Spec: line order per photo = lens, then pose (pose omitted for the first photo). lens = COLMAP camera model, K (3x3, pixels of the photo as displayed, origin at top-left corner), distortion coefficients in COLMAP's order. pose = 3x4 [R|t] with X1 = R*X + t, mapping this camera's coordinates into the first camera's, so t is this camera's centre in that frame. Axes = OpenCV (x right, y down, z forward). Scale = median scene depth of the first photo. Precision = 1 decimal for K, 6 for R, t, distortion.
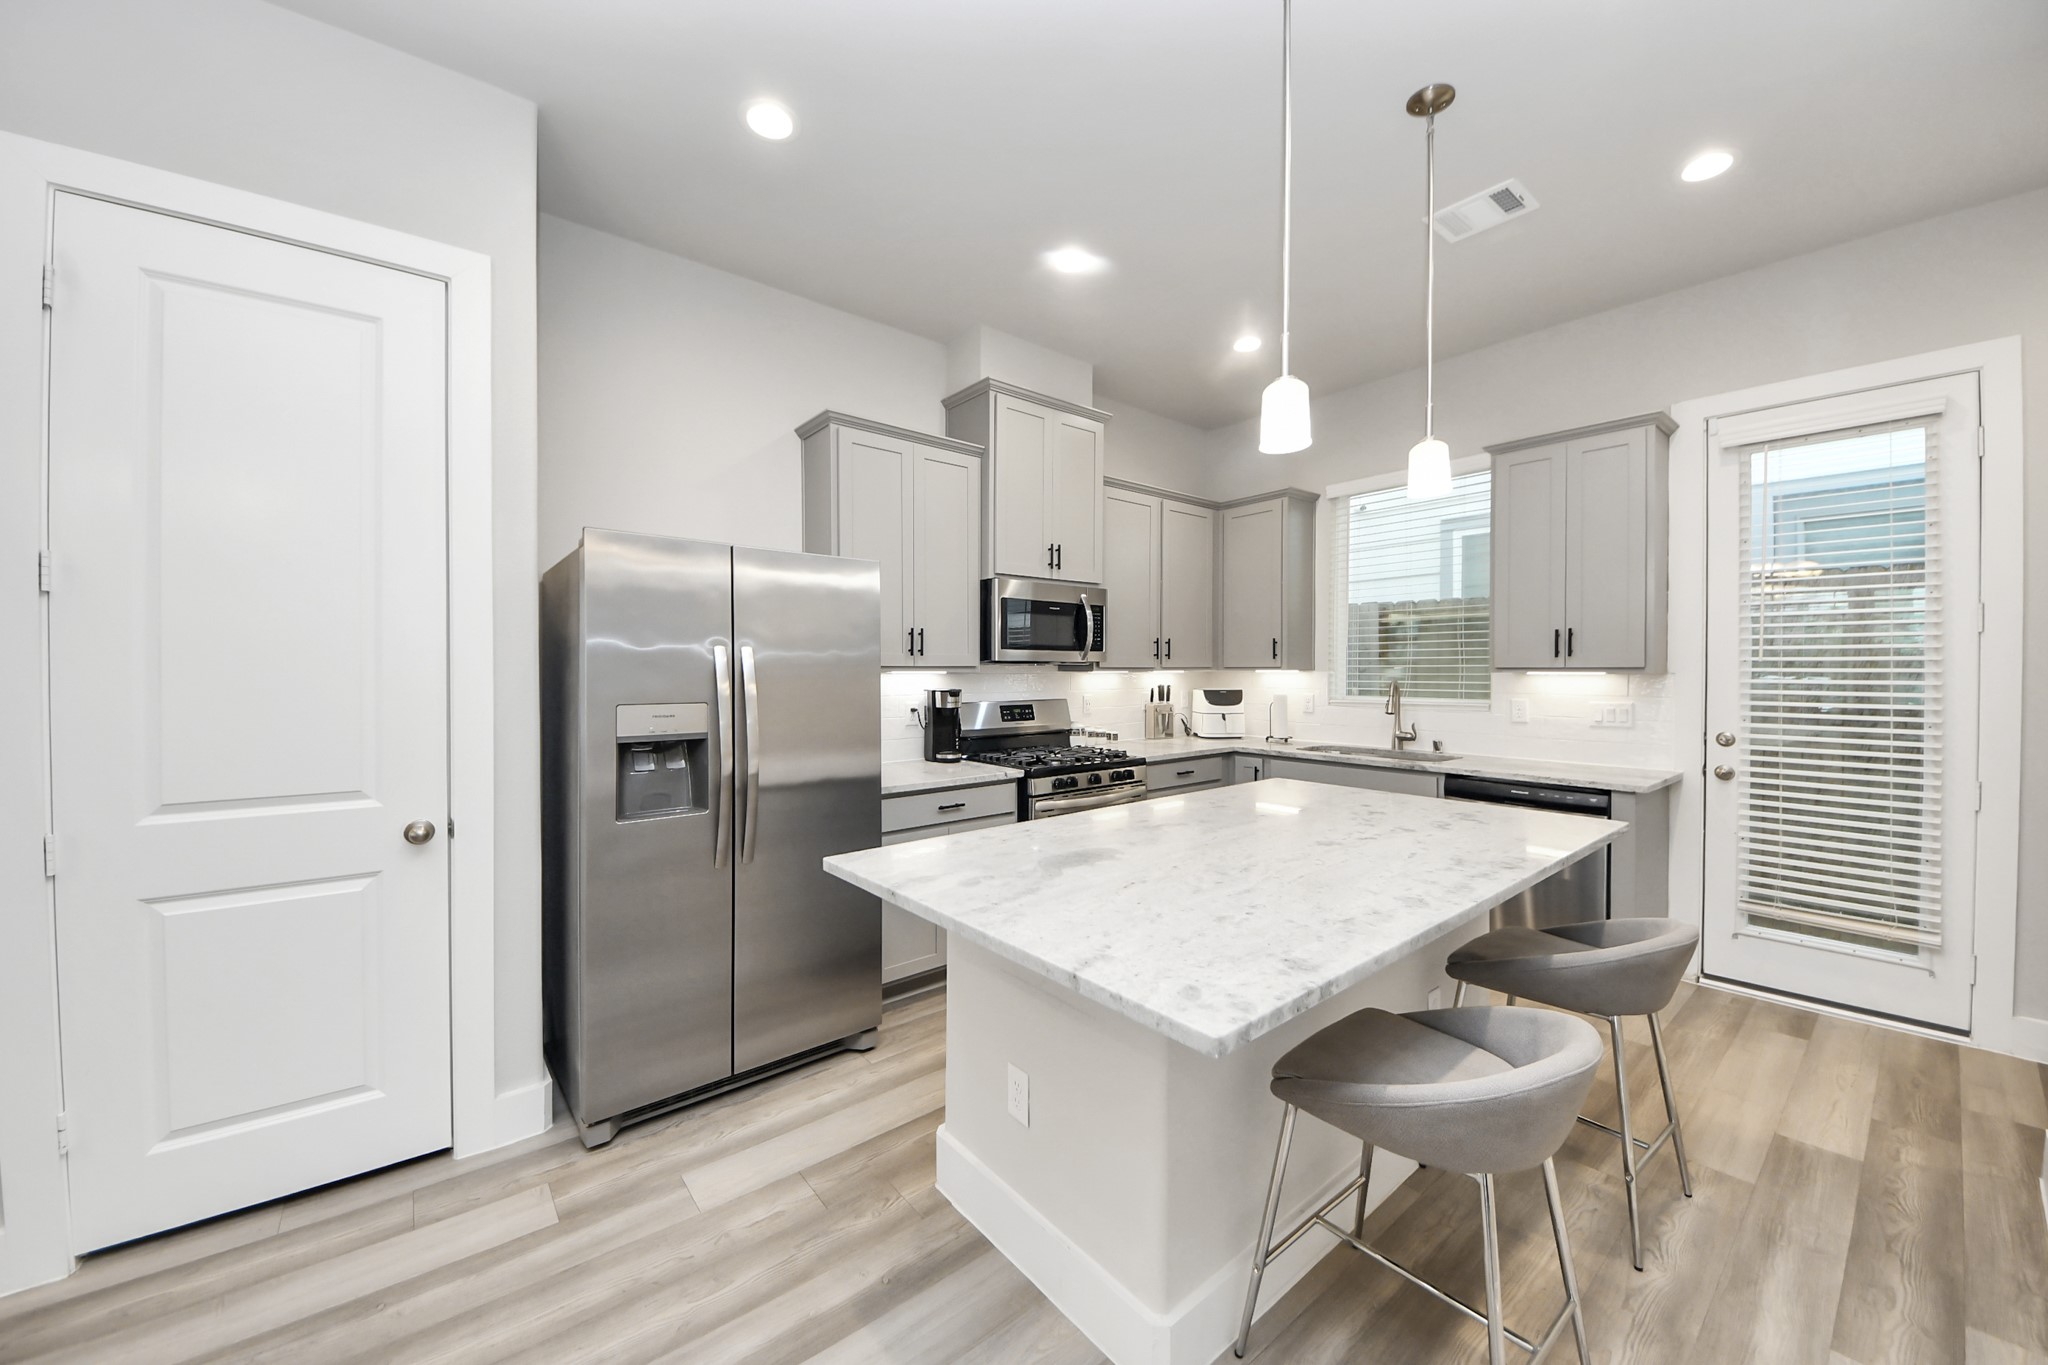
lens RADIAL K [[734.6, 0, 1024.0], [0, 734.6, 682.5], [0, 0, 1]] dist [0.039072, -0.026042]
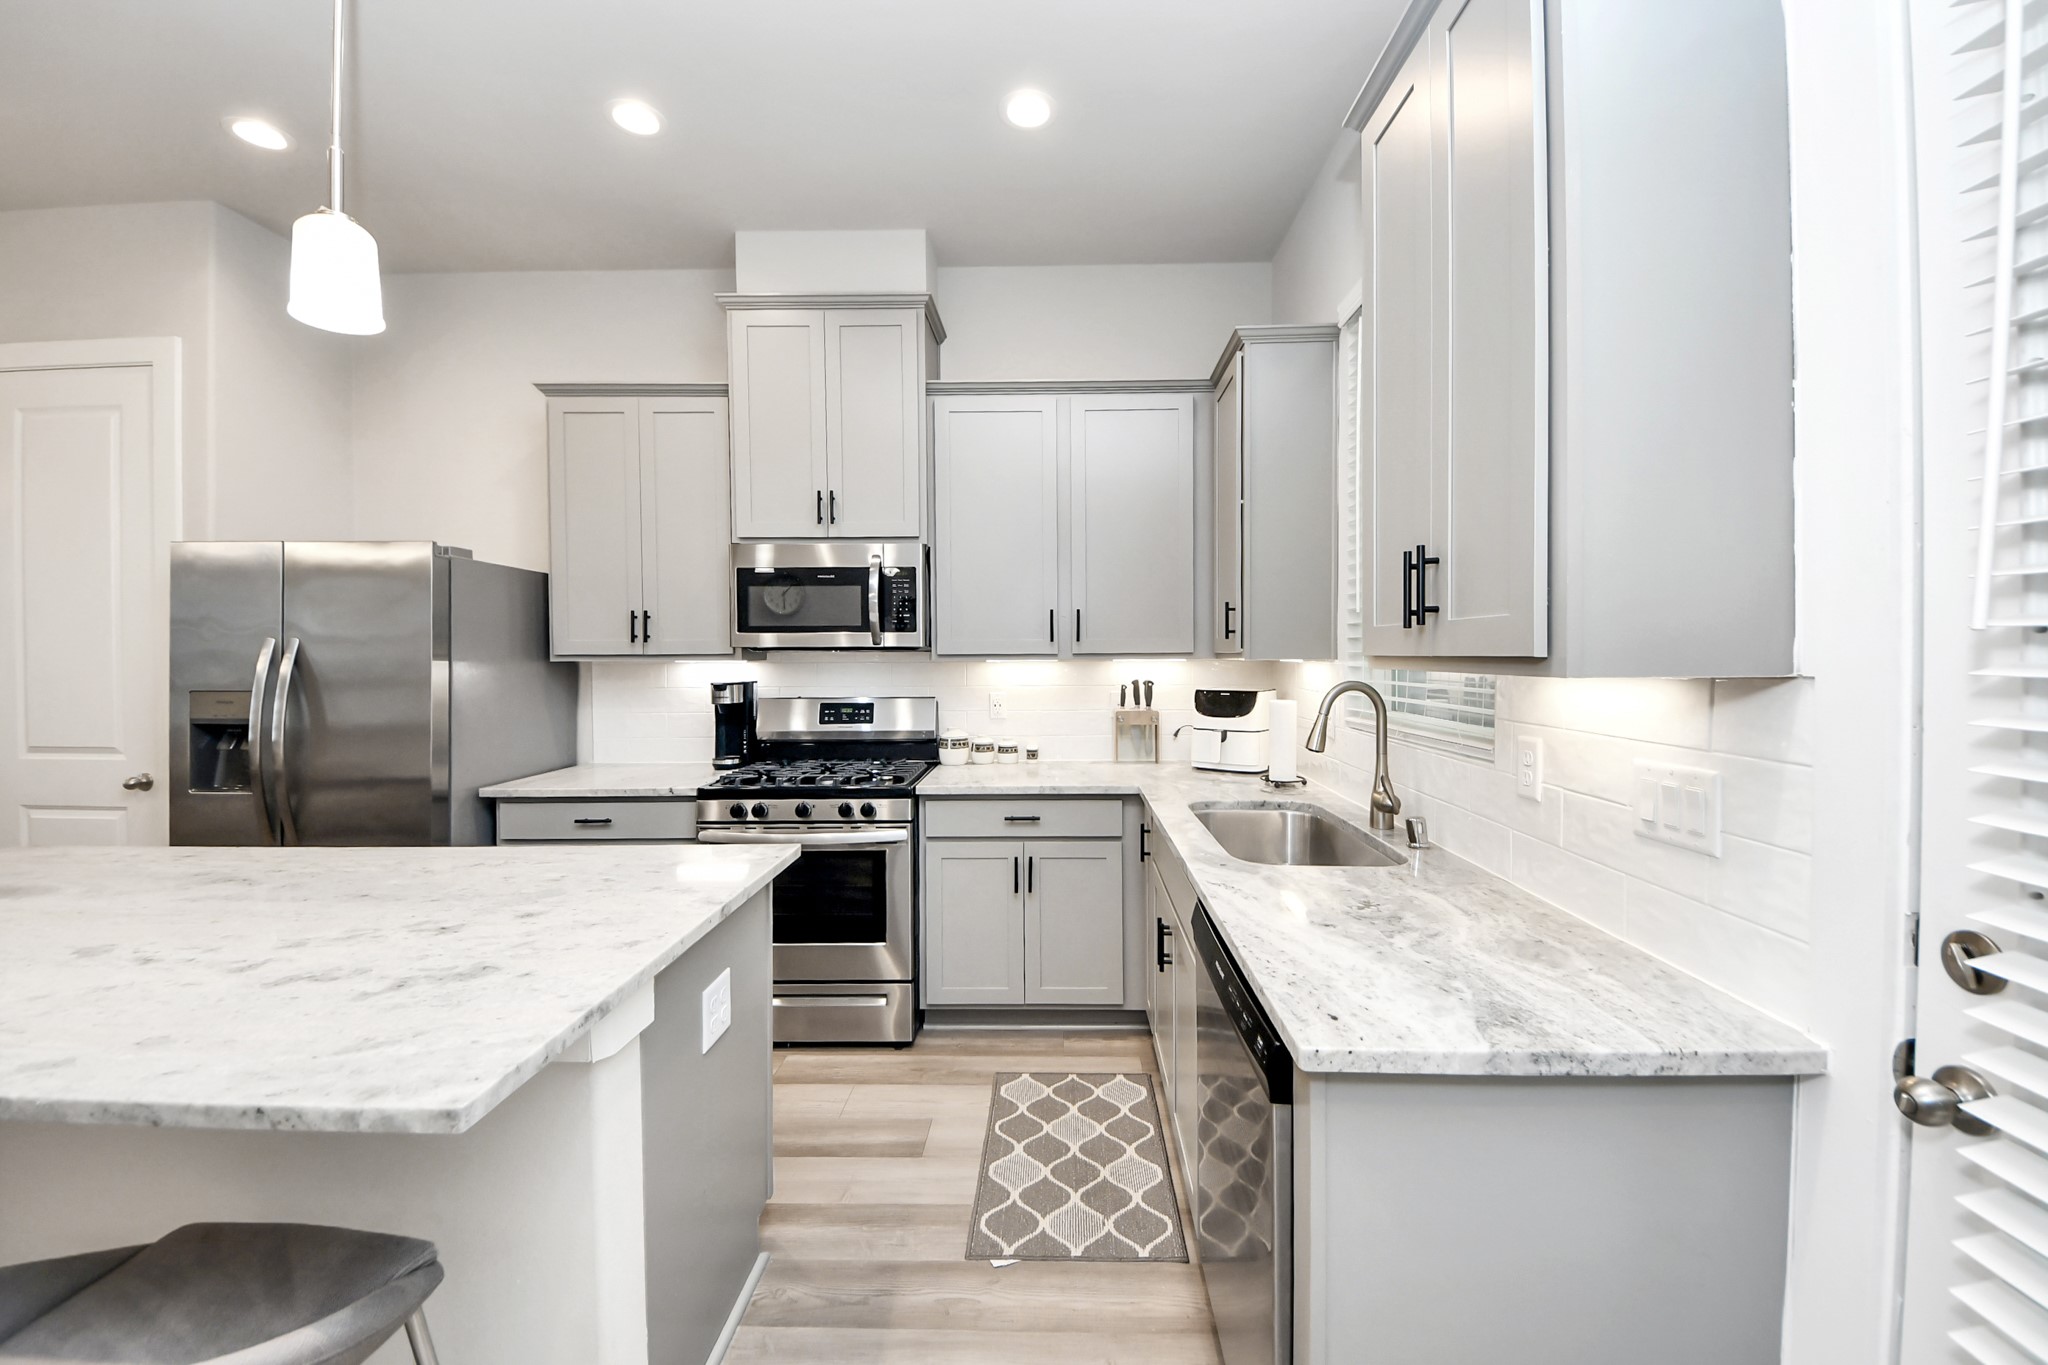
lens RADIAL K [[799.2, 0, 1025.5], [0, 799.2, 660.6], [0, 0, 1]] dist [0.055444, -0.036903]
pose [[0.765493, 0.004141, -0.643431, 1.168329], [-0.007708, 0.999967, -0.002734, -0.022635], [0.643398, 0.007053, 0.765500, 0.807816]]
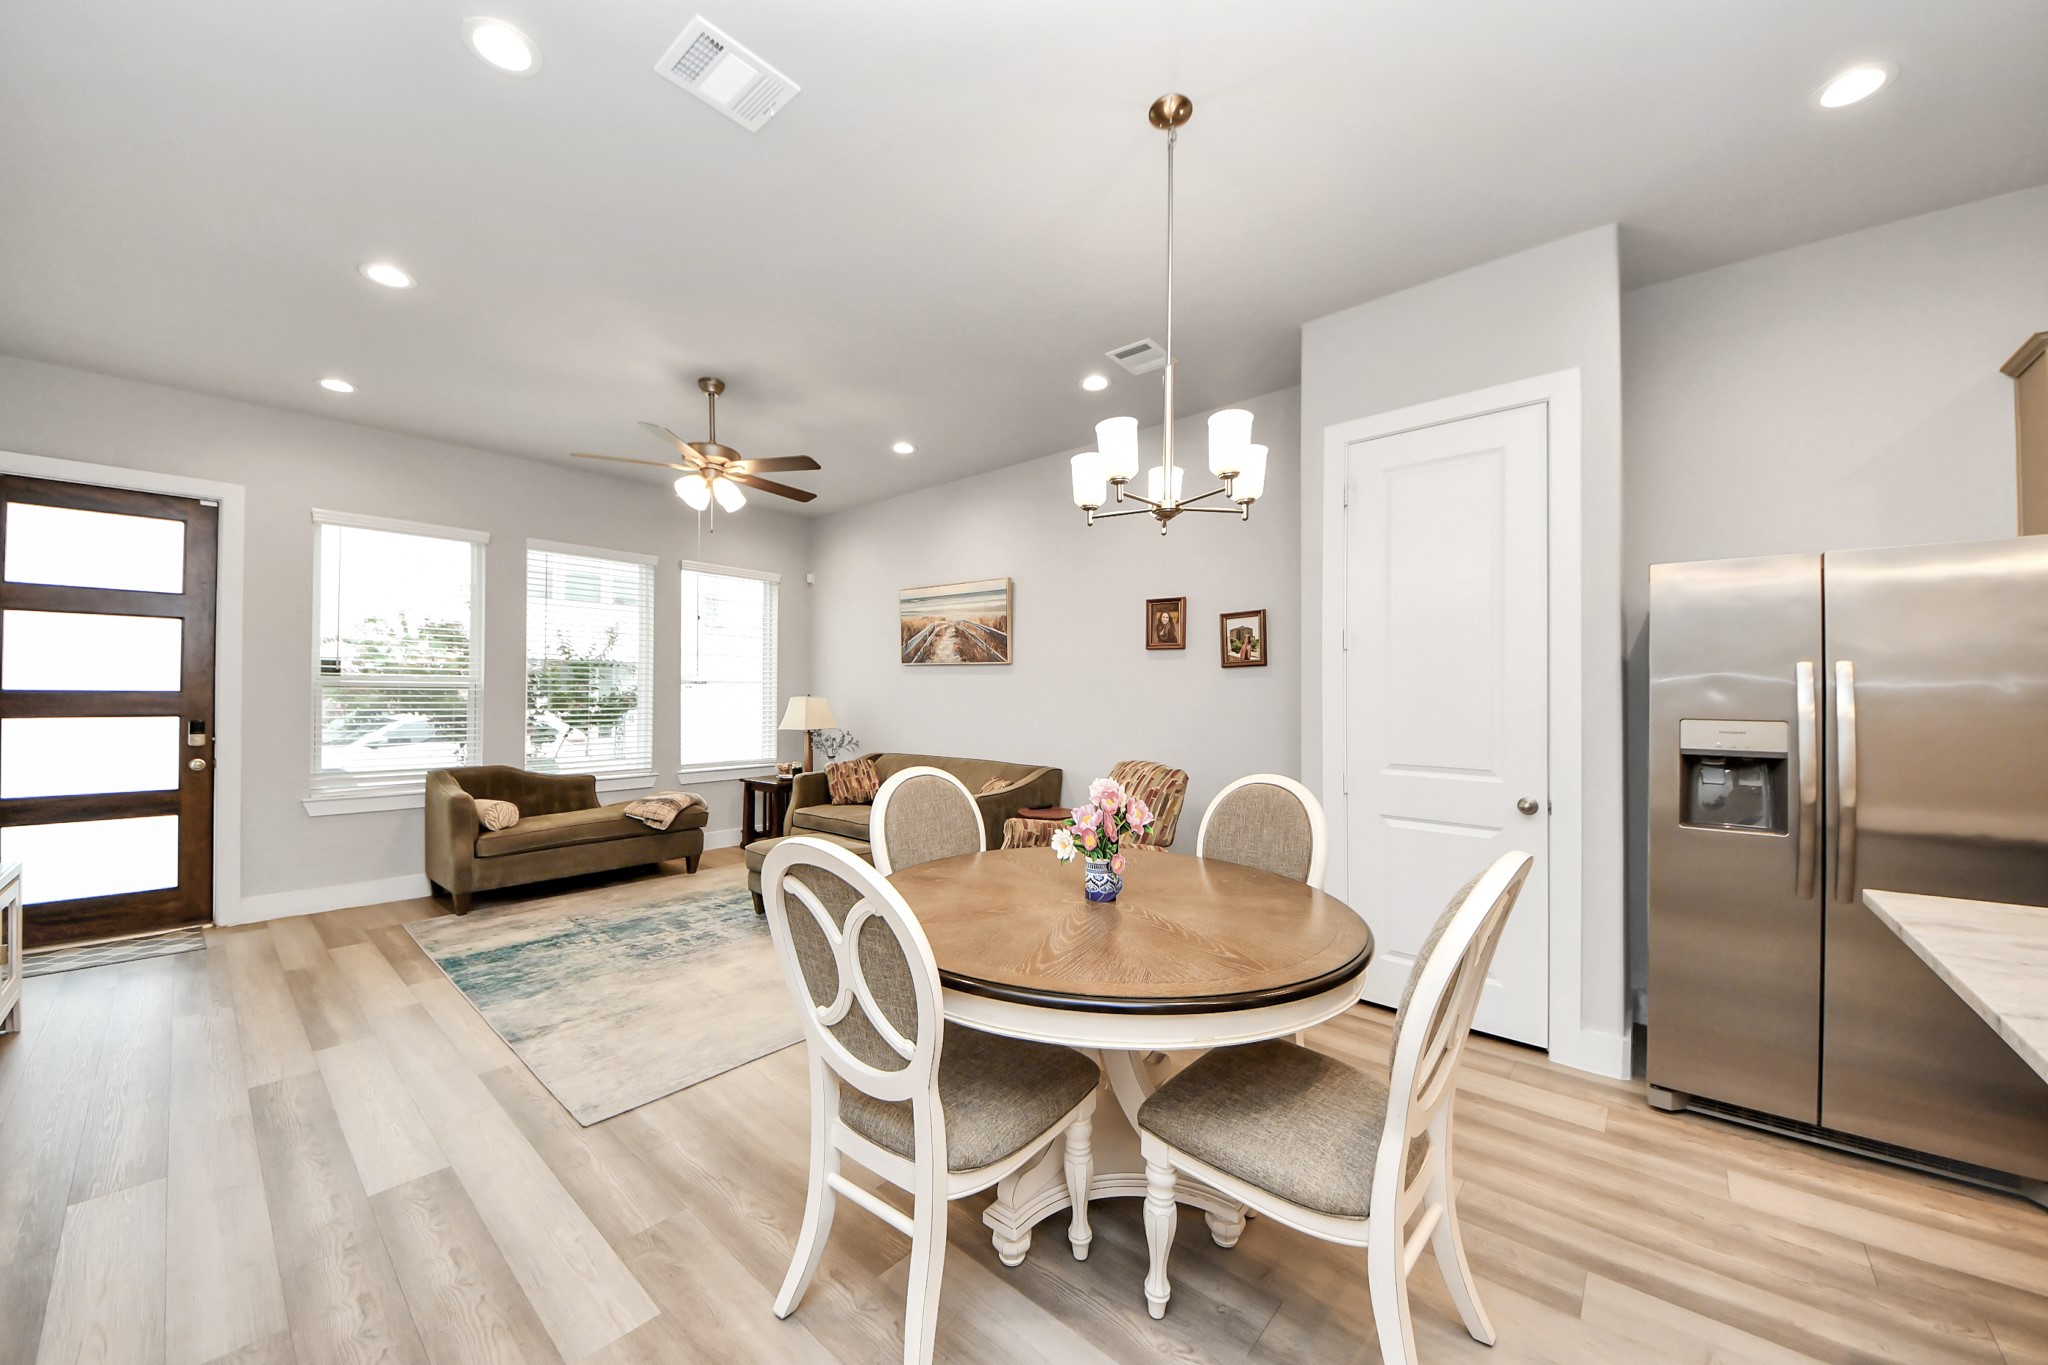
lens RADIAL K [[734.6, 0, 1024.0], [0, 734.6, 682.5], [0, 0, 1]] dist [0.039072, -0.026042]
pose [[0.176951, -0.011707, -0.984150, 0.344682], [-0.020093, 0.999678, -0.015504, 0.011517], [0.984014, 0.022518, 0.176659, -0.149992]]
